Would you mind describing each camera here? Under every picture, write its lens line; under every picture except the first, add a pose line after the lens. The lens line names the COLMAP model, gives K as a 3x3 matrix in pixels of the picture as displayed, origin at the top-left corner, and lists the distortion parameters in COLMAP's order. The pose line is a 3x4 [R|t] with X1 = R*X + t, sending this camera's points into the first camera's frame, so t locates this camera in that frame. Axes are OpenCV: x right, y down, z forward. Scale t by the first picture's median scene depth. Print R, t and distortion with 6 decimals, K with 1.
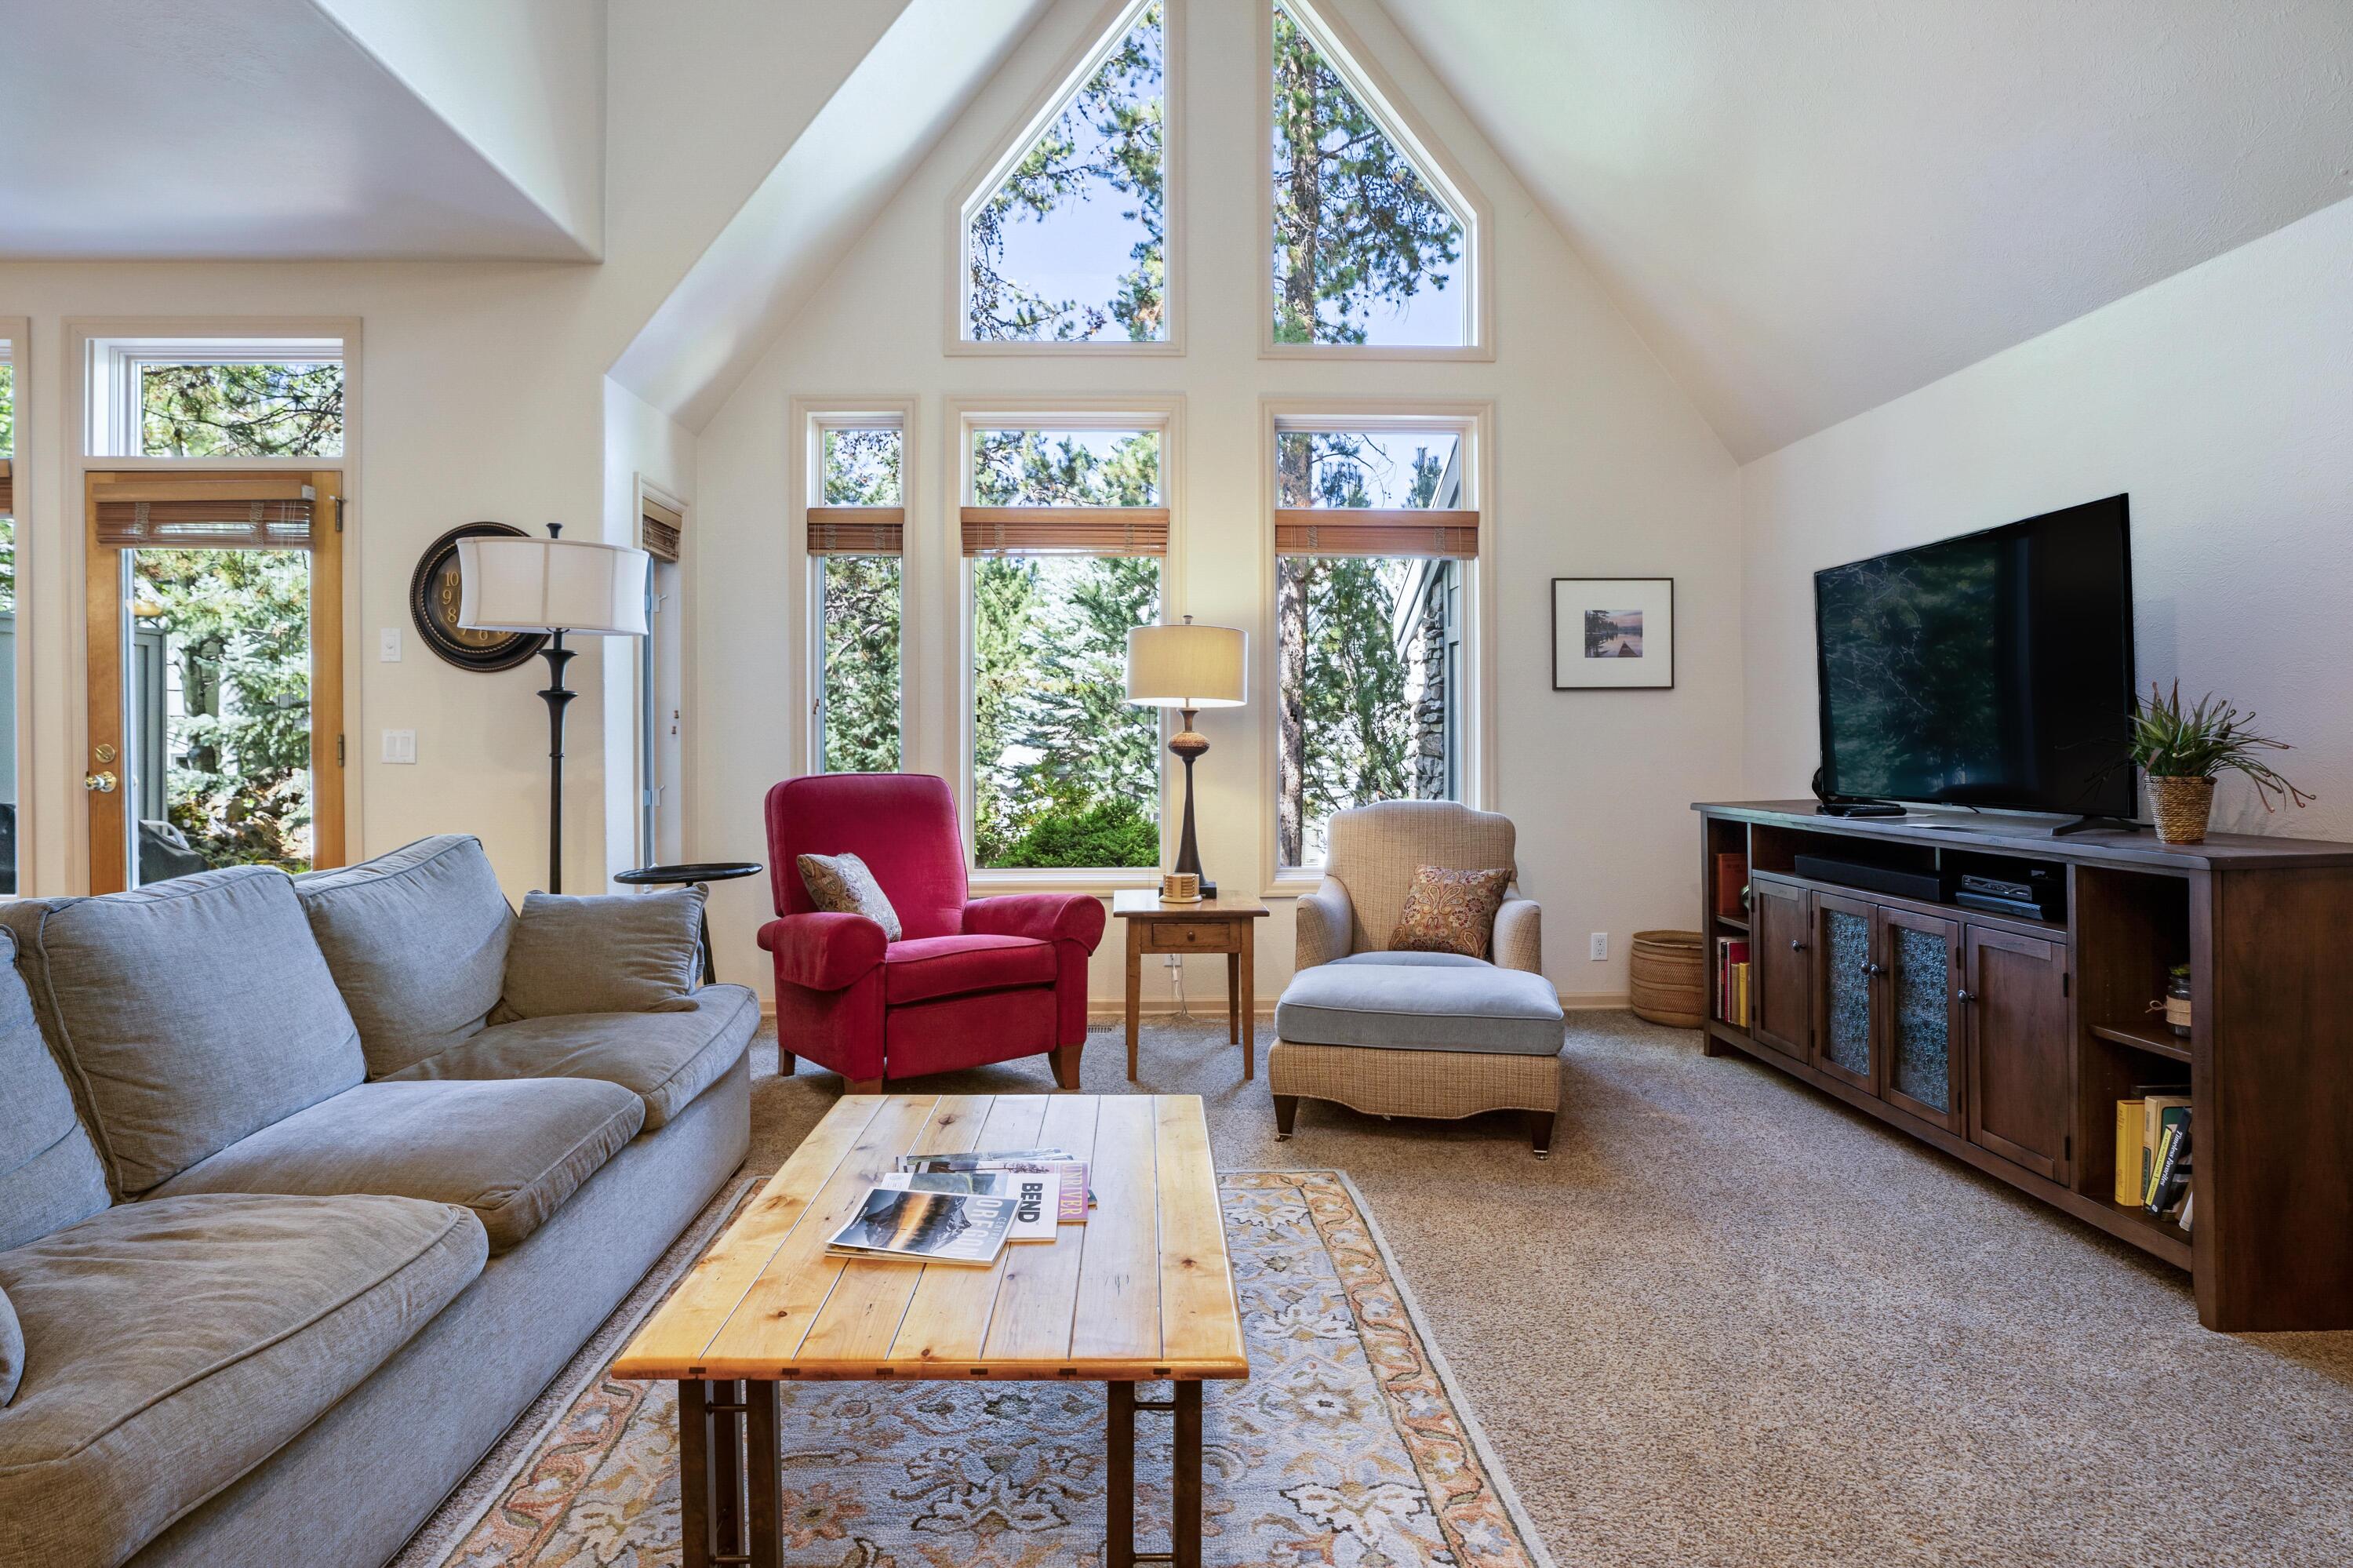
lens RADIAL K [[1222.9, 0, 1157.4], [0, 1222.9, 751.0], [0, 0, 1]] dist [-0.109259, 0.058465]
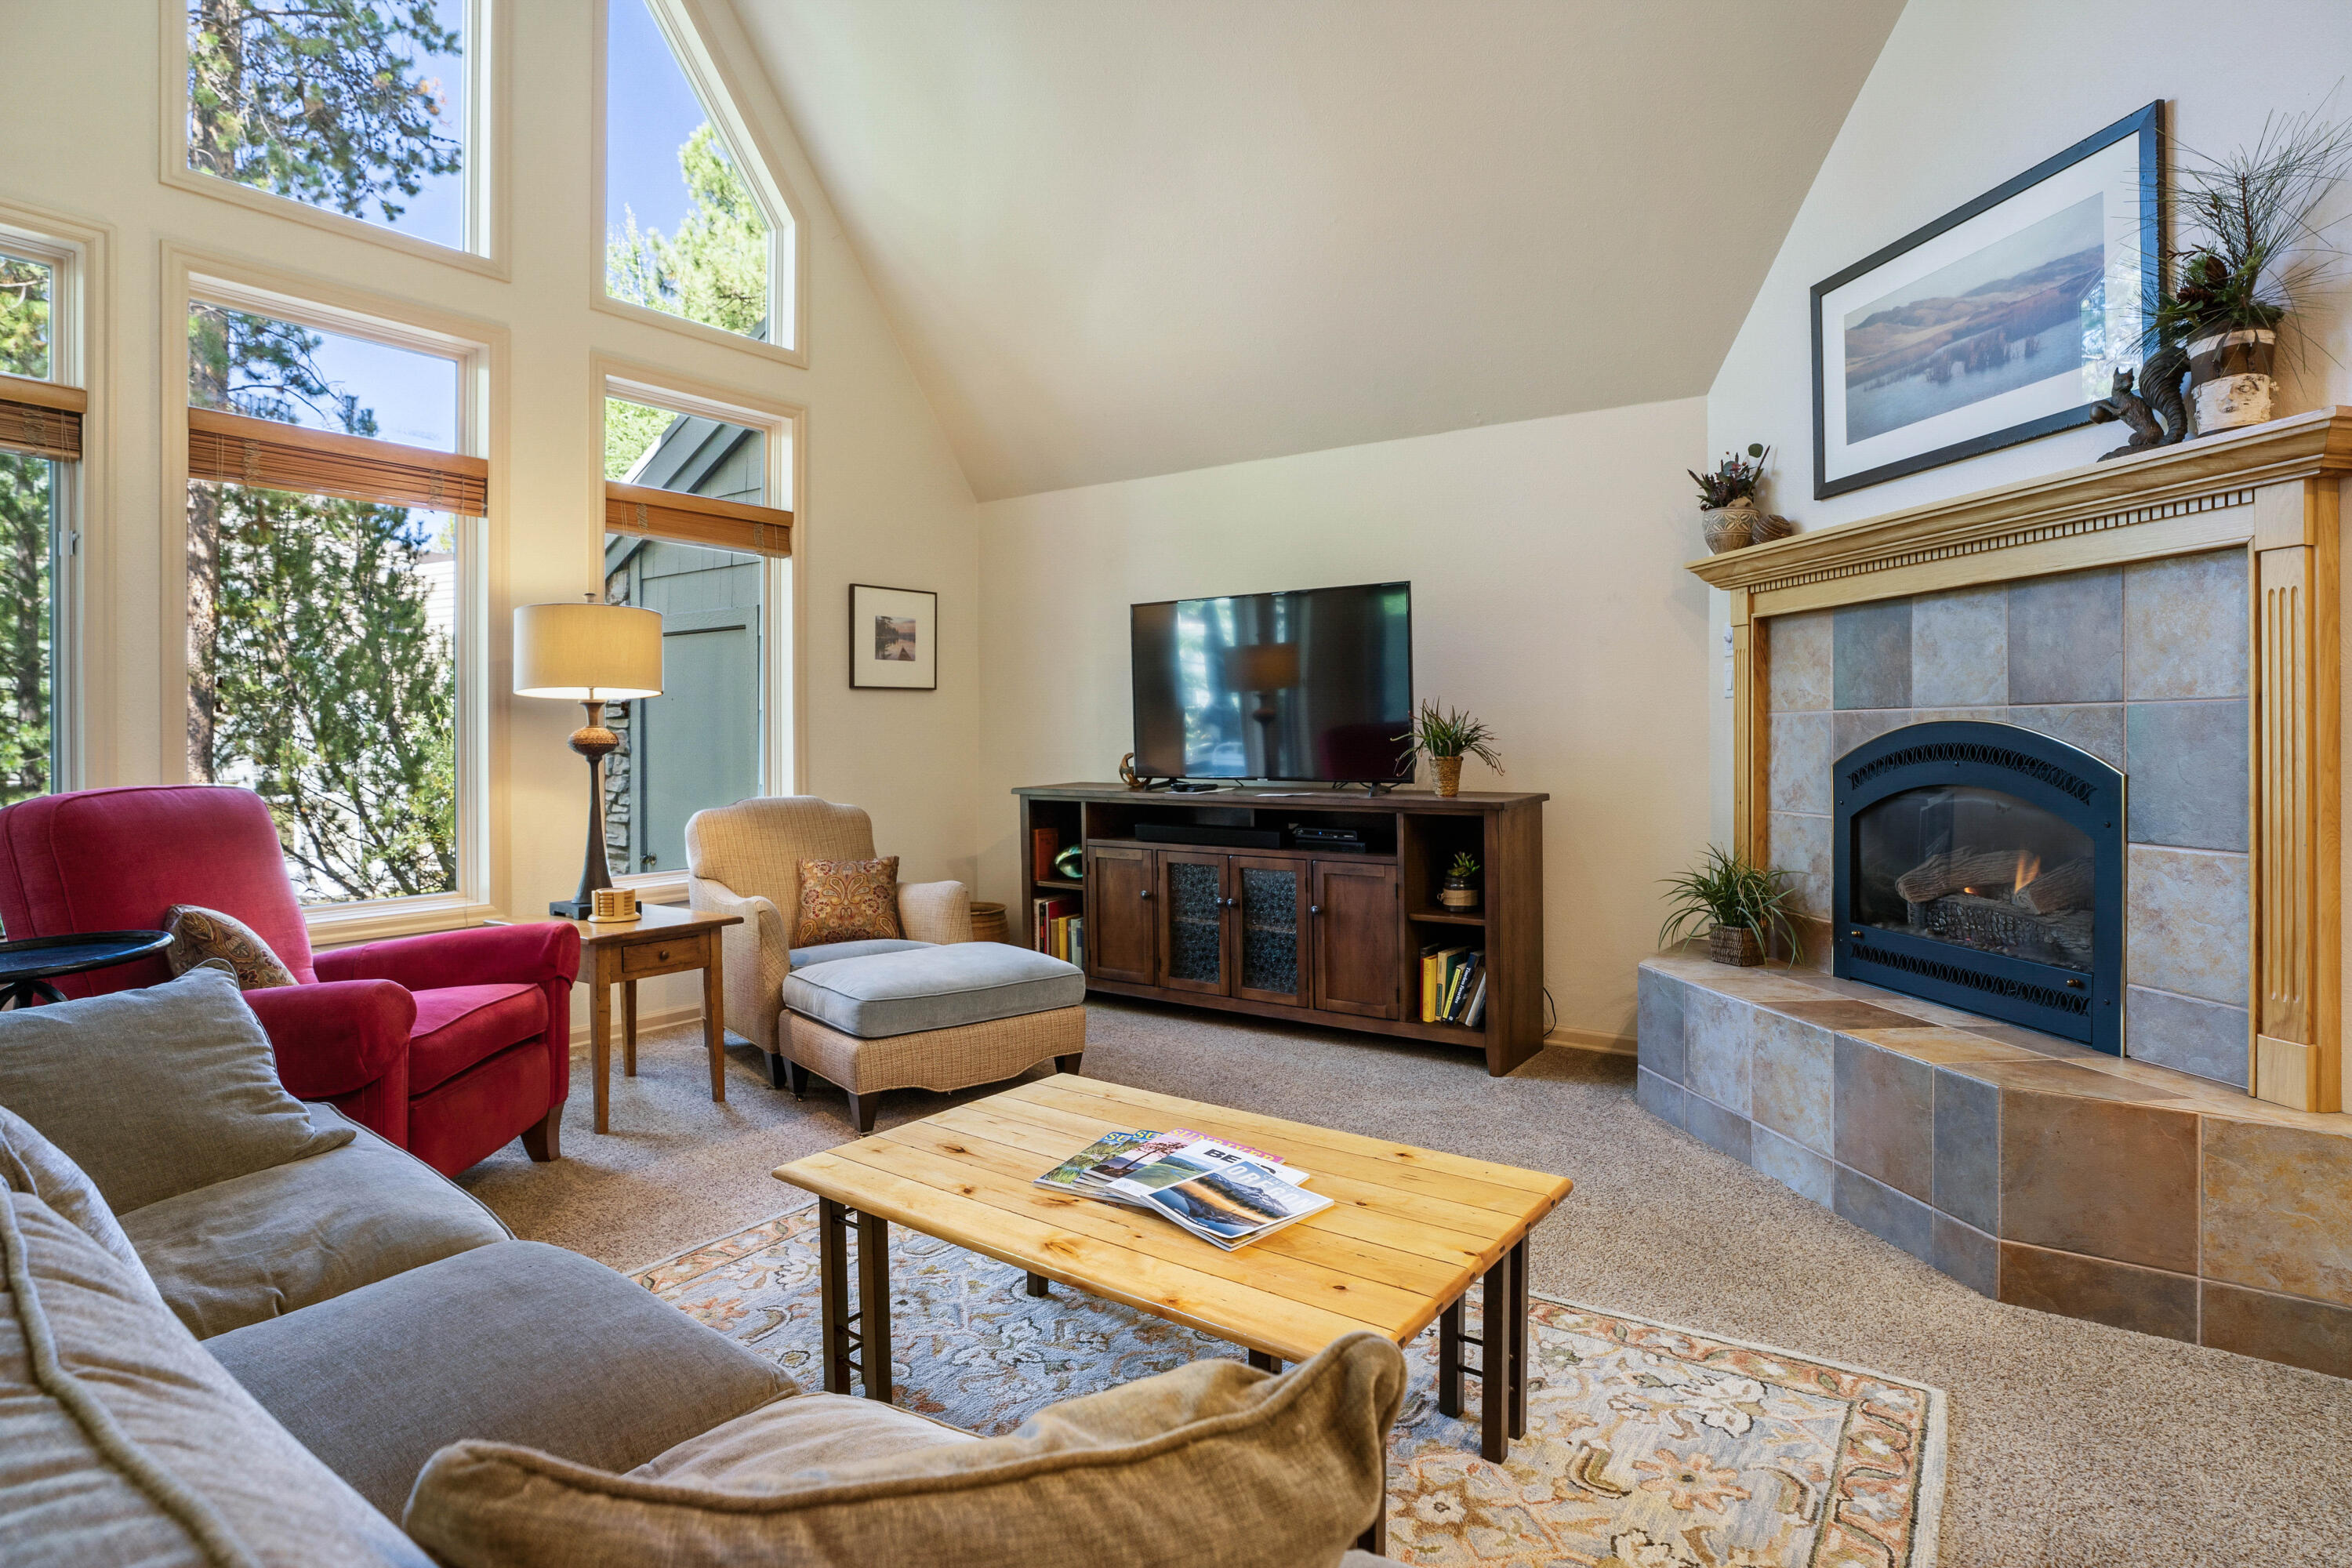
lens RADIAL K [[1211.6, 0, 1151.4], [0, 1211.6, 718.1], [0, 0, 1]] dist [-0.053222, 0.022073]
pose [[0.608993, 0.008602, 0.793129, -0.424408], [0.010240, 0.999773, -0.018706, -0.001821], [-0.793110, 0.019513, 0.608766, 0.167371]]
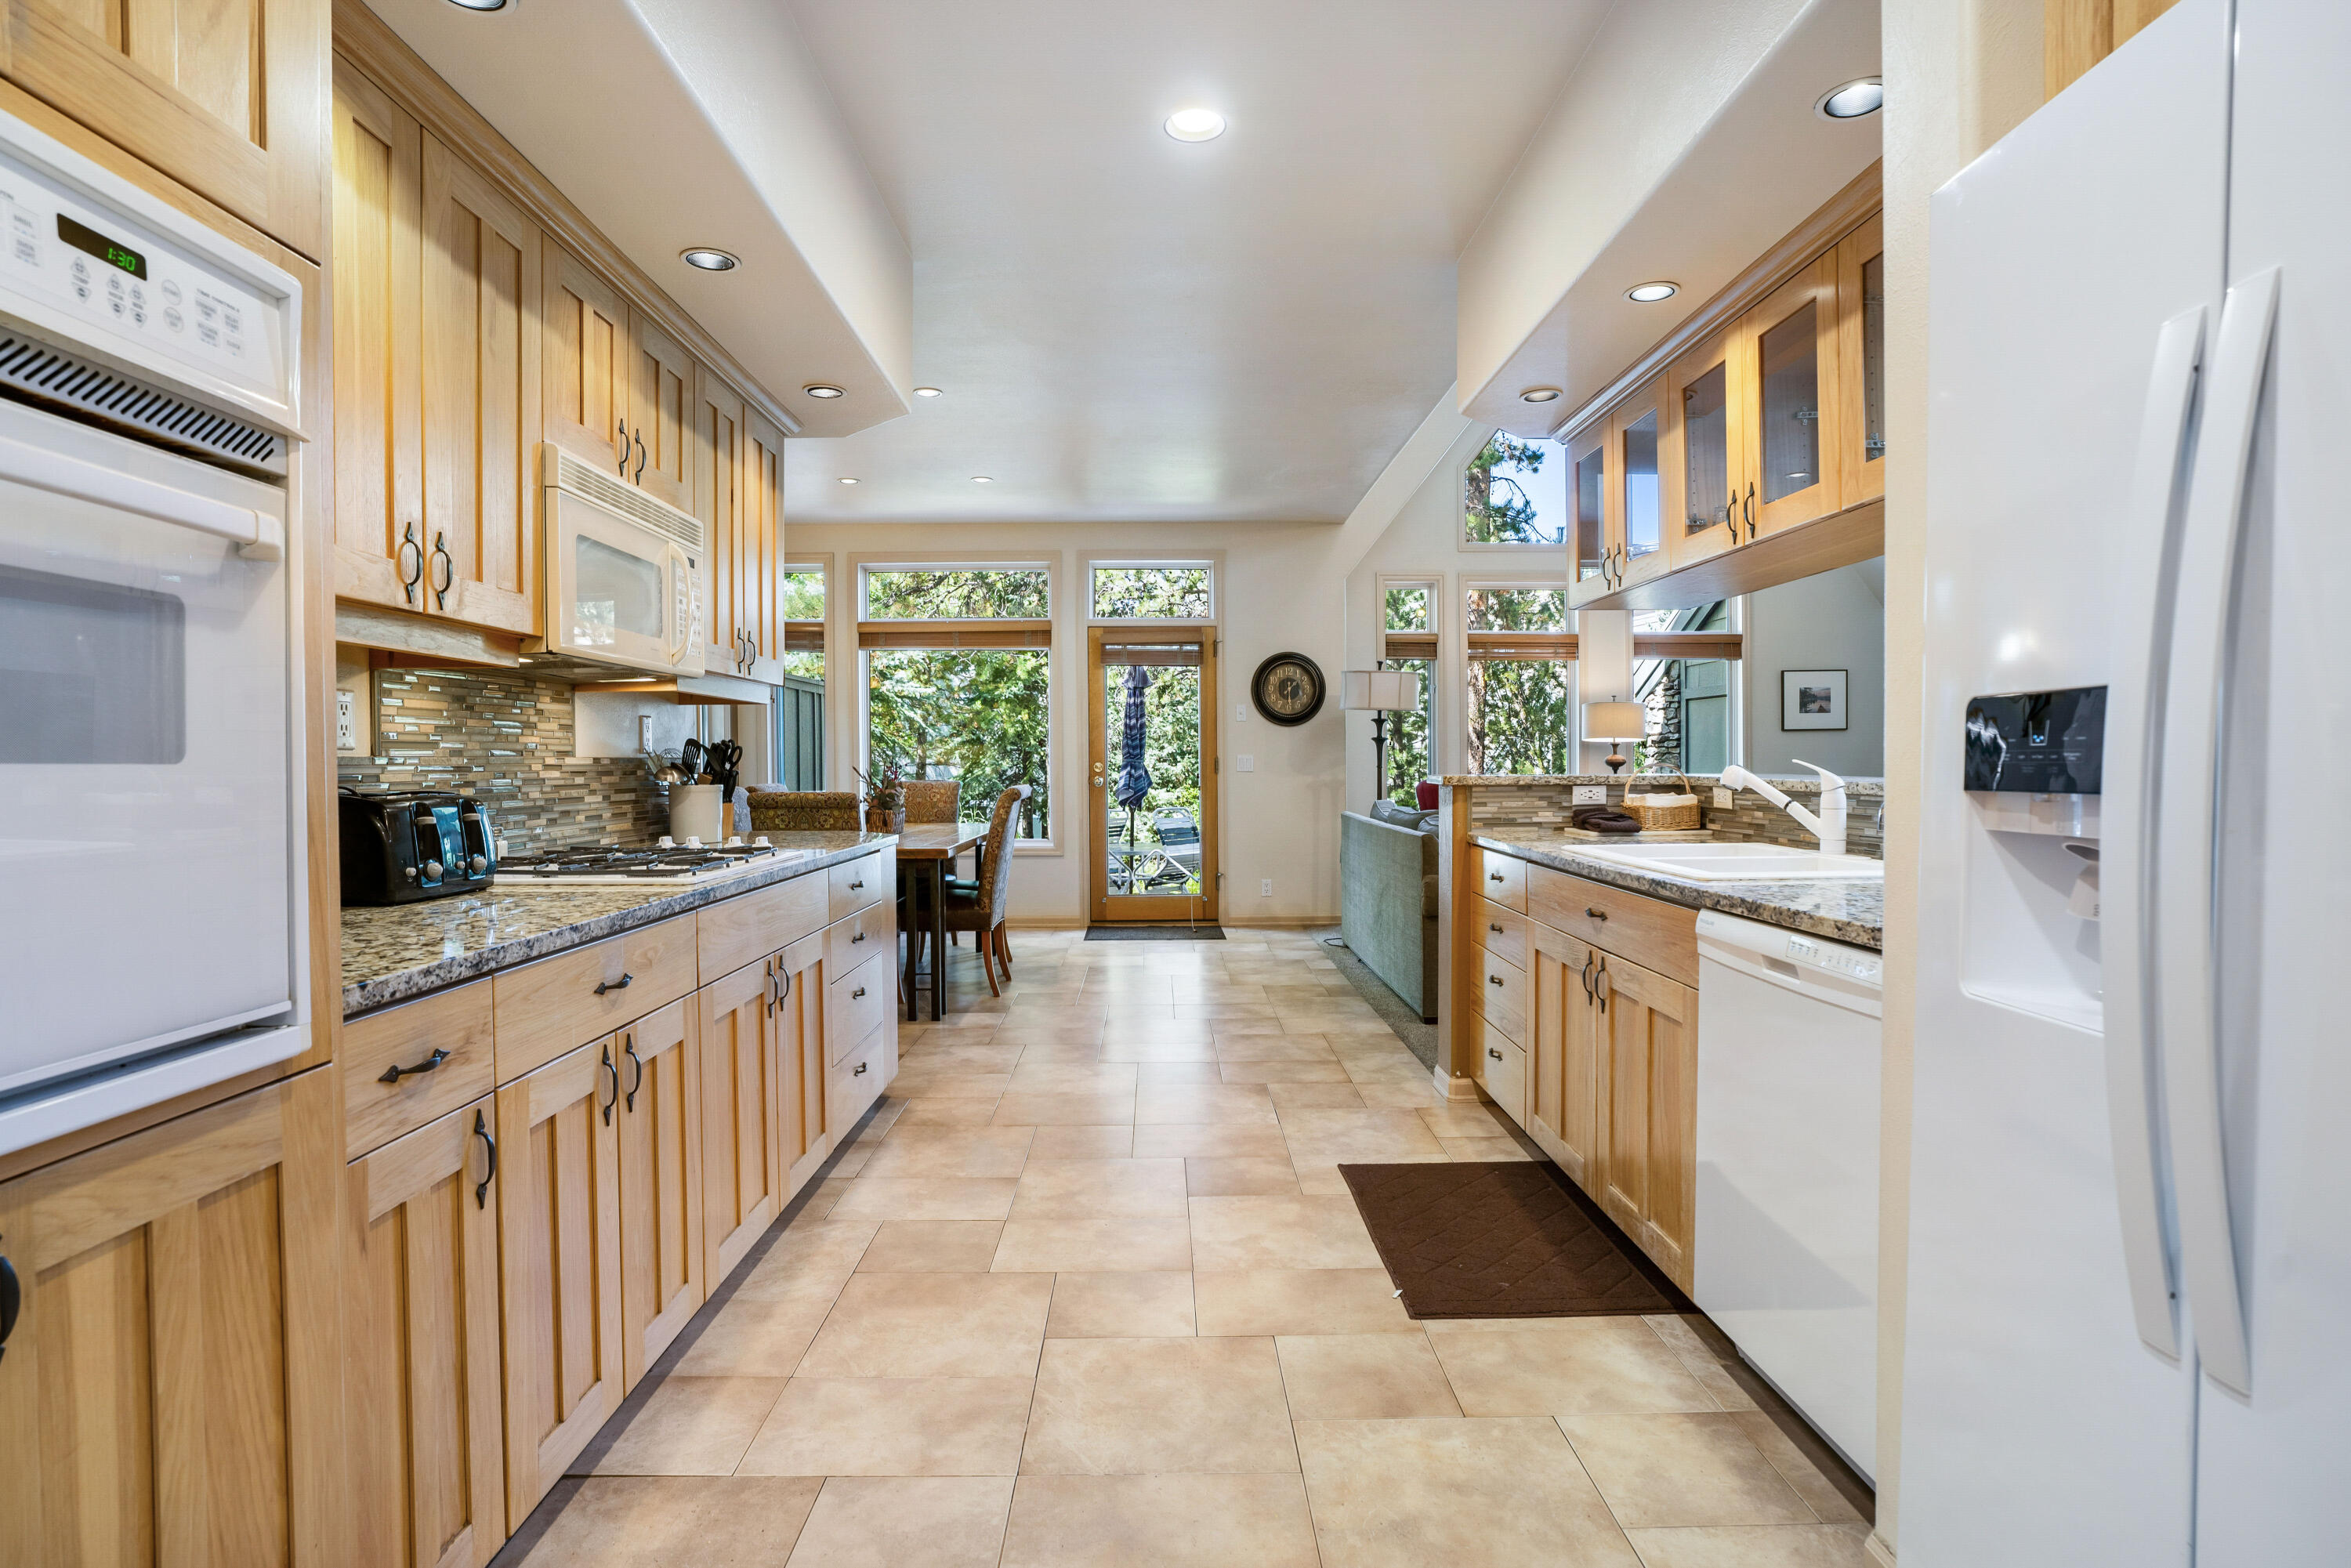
lens RADIAL K [[1203.2, 0, 1173.3], [0, 1203.2, 798.6], [0, 0, 1]] dist [-0.049559, 0.025463]
pose [[0.999903, -0.004591, -0.013121, -0.694939], [0.004919, 0.999673, 0.025085, 0.003746], [0.013001, -0.025147, 0.999599, -1.001671]]
